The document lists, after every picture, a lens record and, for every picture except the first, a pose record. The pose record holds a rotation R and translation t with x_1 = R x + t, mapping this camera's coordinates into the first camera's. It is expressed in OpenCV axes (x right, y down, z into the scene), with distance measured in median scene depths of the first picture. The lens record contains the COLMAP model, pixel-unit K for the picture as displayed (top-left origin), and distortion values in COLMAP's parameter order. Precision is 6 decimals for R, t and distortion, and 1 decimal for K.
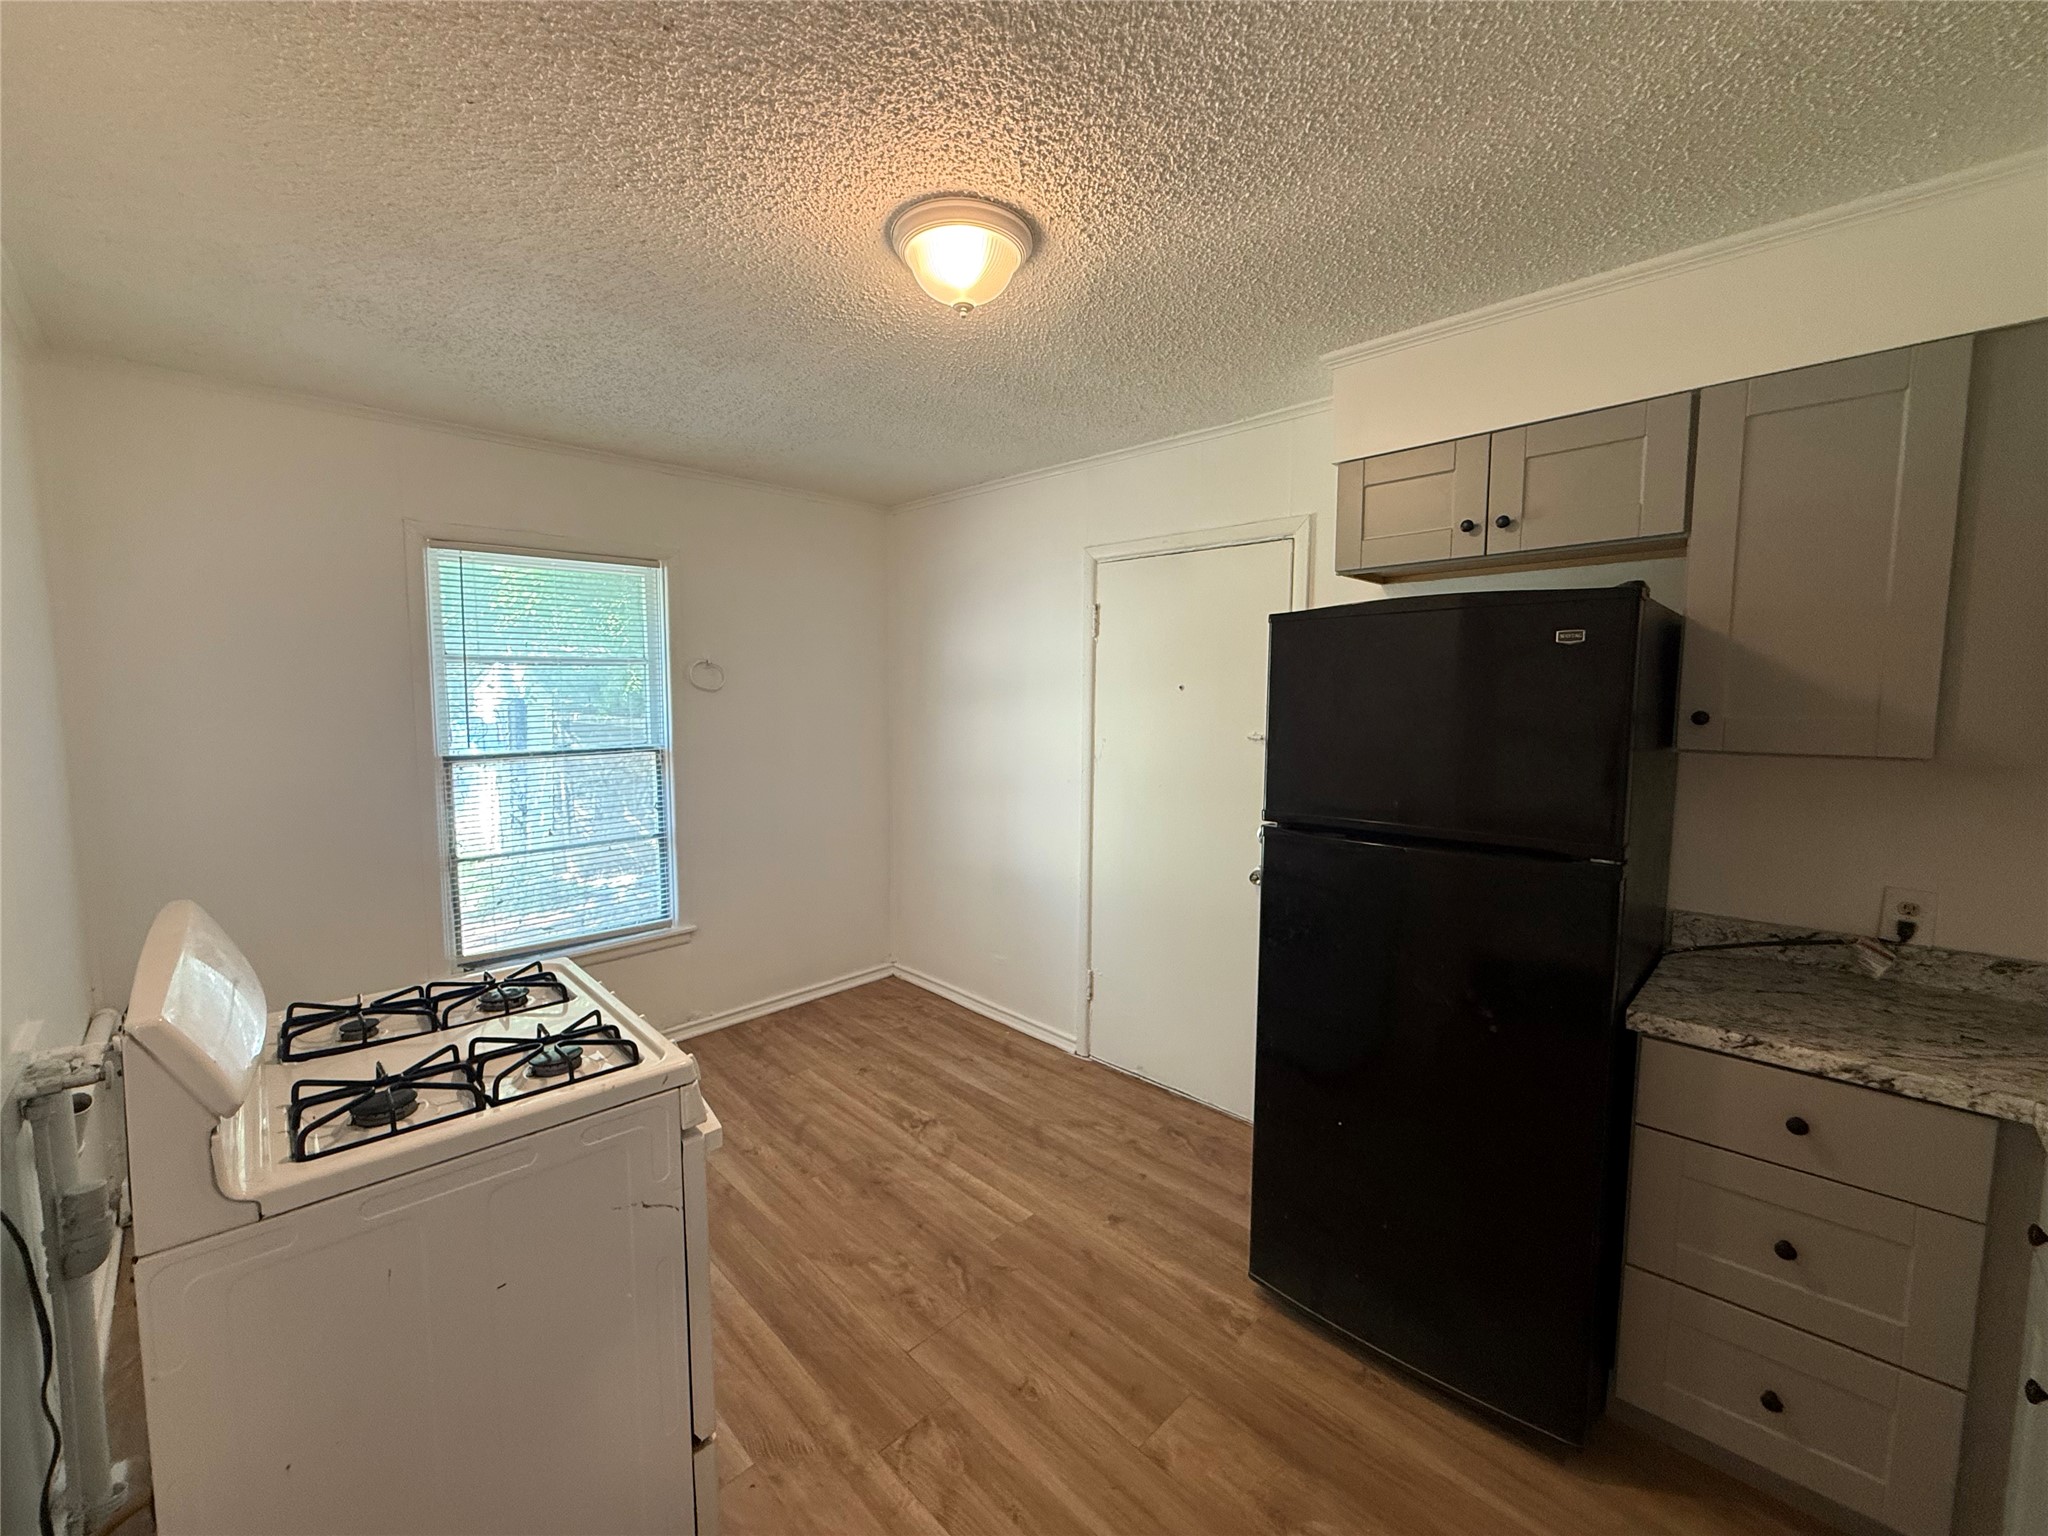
lens RADIAL K [[822.8, 0, 1020.3], [0, 822.8, 760.2], [0, 0, 1]] dist [0.015063, 0.000282]
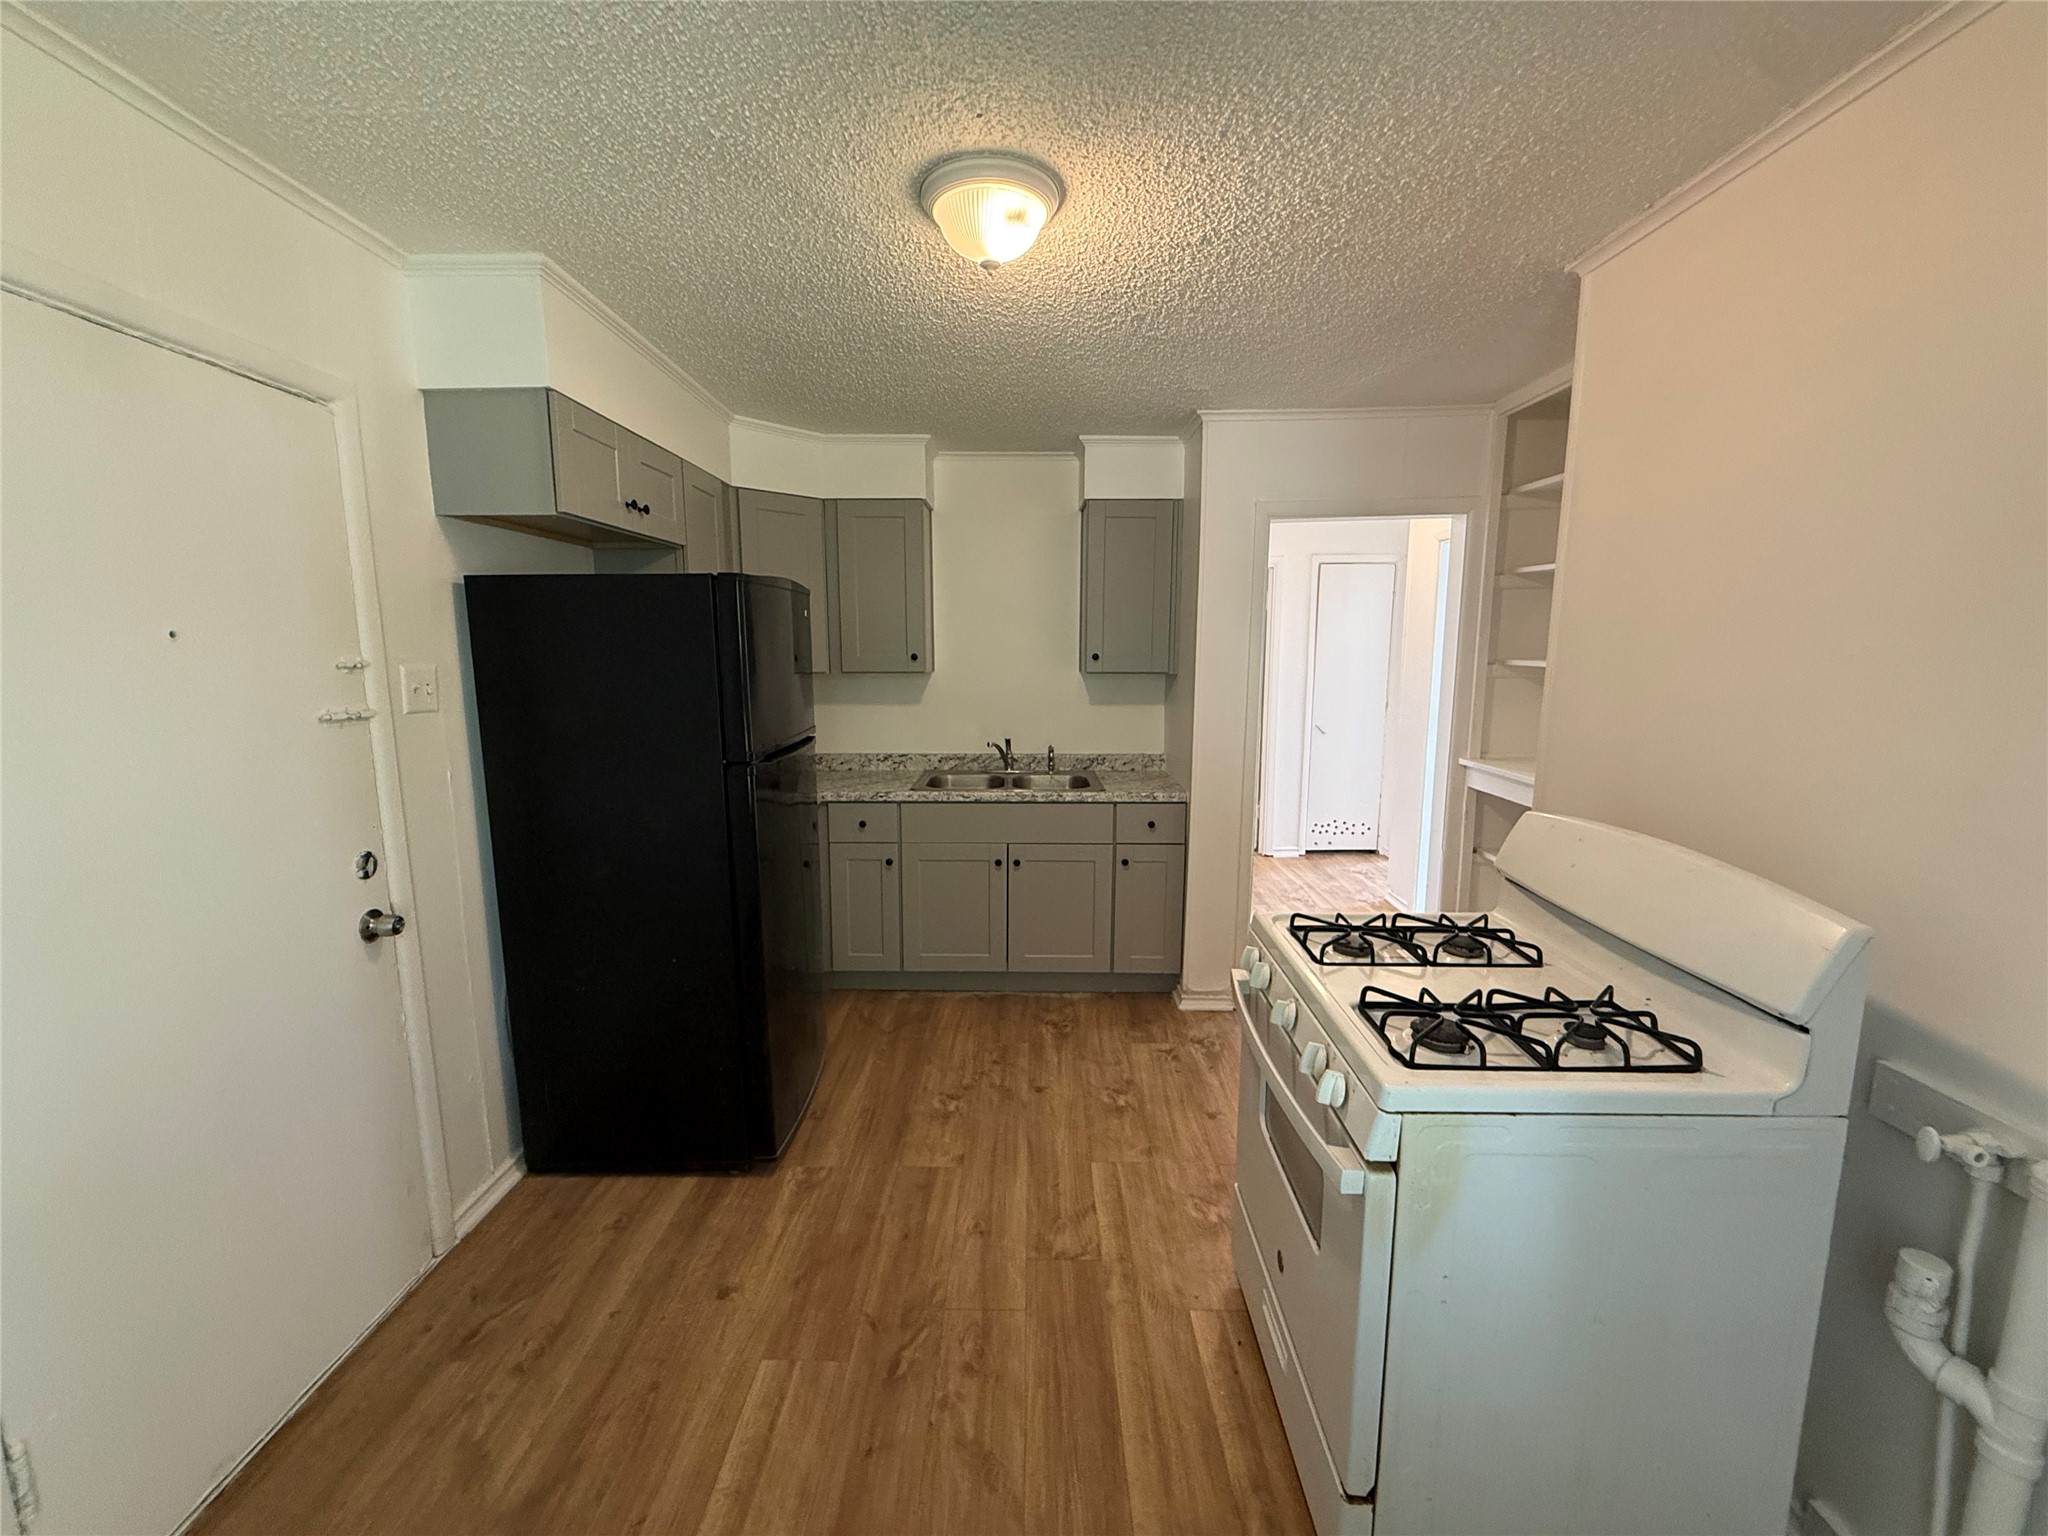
lens RADIAL K [[822.8, 0, 1020.3], [0, 822.8, 760.2], [0, 0, 1]] dist [0.015063, 0.000282]
pose [[-0.704743, -0.097596, 0.702718, -0.726706], [0.058062, 0.979236, 0.194229, -0.120570], [-0.707083, 0.177683, -0.684443, 1.486591]]
